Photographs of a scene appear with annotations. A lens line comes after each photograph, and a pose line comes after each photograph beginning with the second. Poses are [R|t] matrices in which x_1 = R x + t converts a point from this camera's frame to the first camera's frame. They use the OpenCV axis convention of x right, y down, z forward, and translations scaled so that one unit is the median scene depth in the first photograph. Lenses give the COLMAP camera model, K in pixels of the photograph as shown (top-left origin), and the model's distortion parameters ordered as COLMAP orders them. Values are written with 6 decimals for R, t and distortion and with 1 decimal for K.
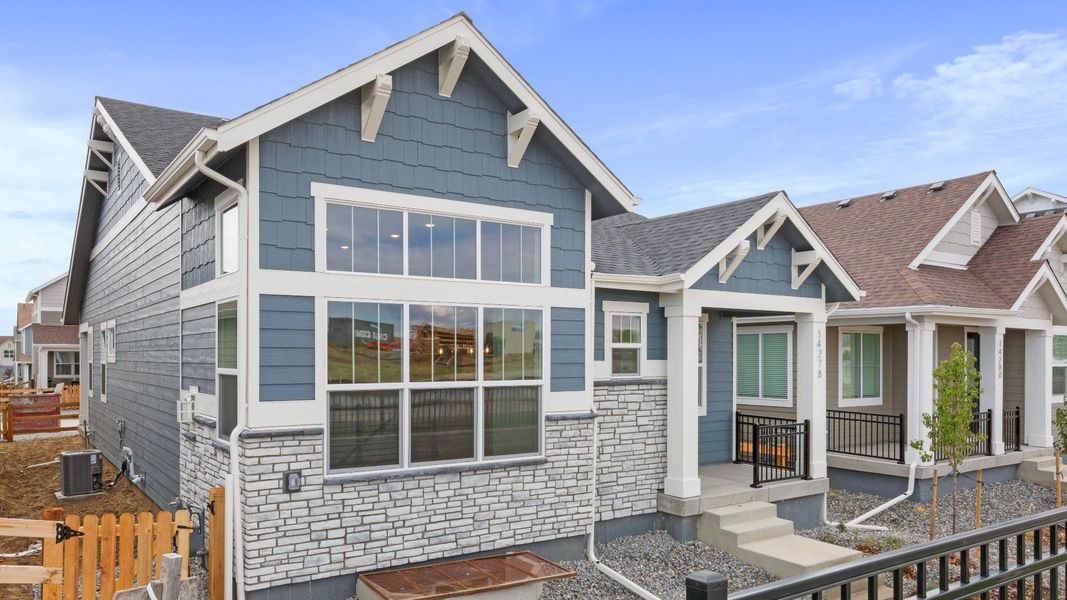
lens RADIAL K [[754.9, 0, 512.3], [0, 754.9, 357.6], [0, 0, 1]] dist [-0.003076, 0.002187]
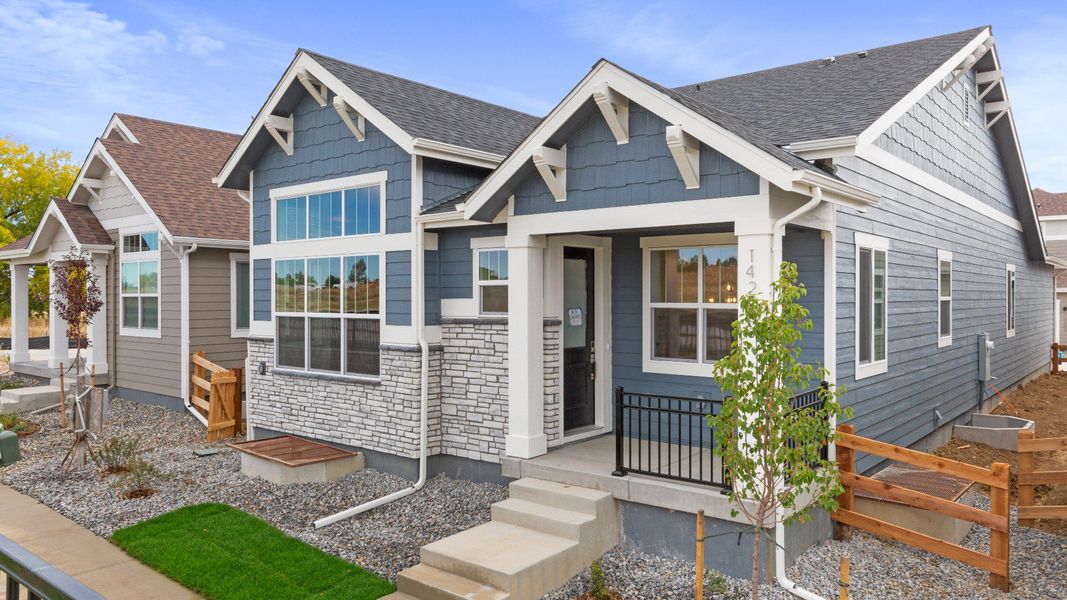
lens RADIAL K [[754.9, 0, 533.5], [0, 754.9, 298.3], [0, 0, 1]] dist [-0.003076, 0.002187]
pose [[0.295005, 0.001499, -0.955494, 1.238196], [-0.003031, 0.999995, 0.000633, 0.003003], [0.955491, 0.002709, 0.295008, 0.885268]]
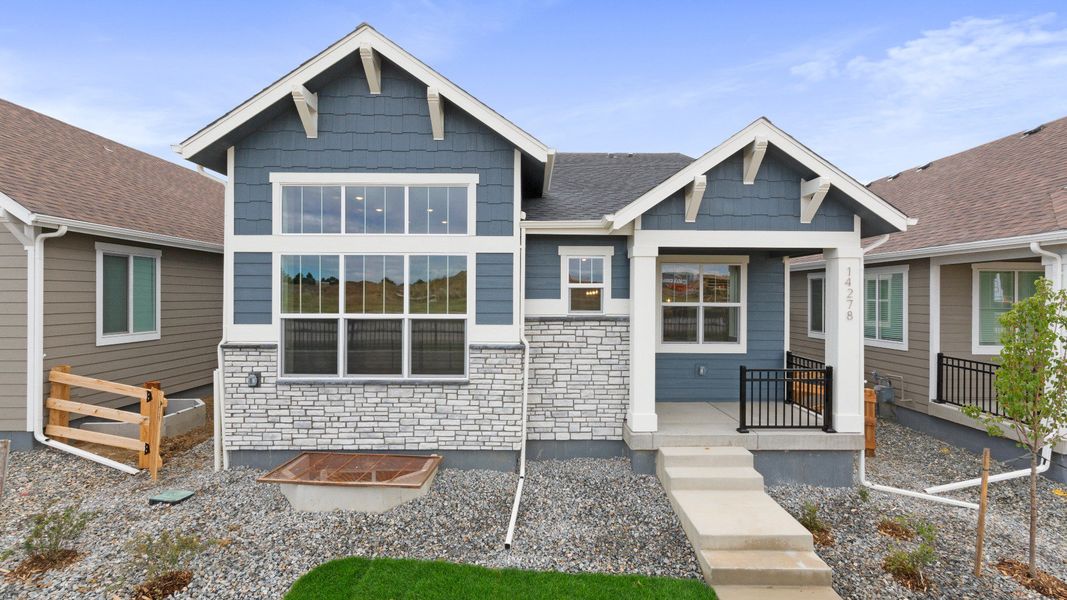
lens RADIAL K [[464.3, 0, 533.0], [0, 464.3, 297.4], [0, 0, 1]] dist [0.003040, 0.000035]
pose [[0.835364, 0.002000, -0.549694, 0.532300], [-0.004996, 0.999980, -0.003955, 0.005024], [0.549675, 0.006050, 0.835357, 0.446543]]
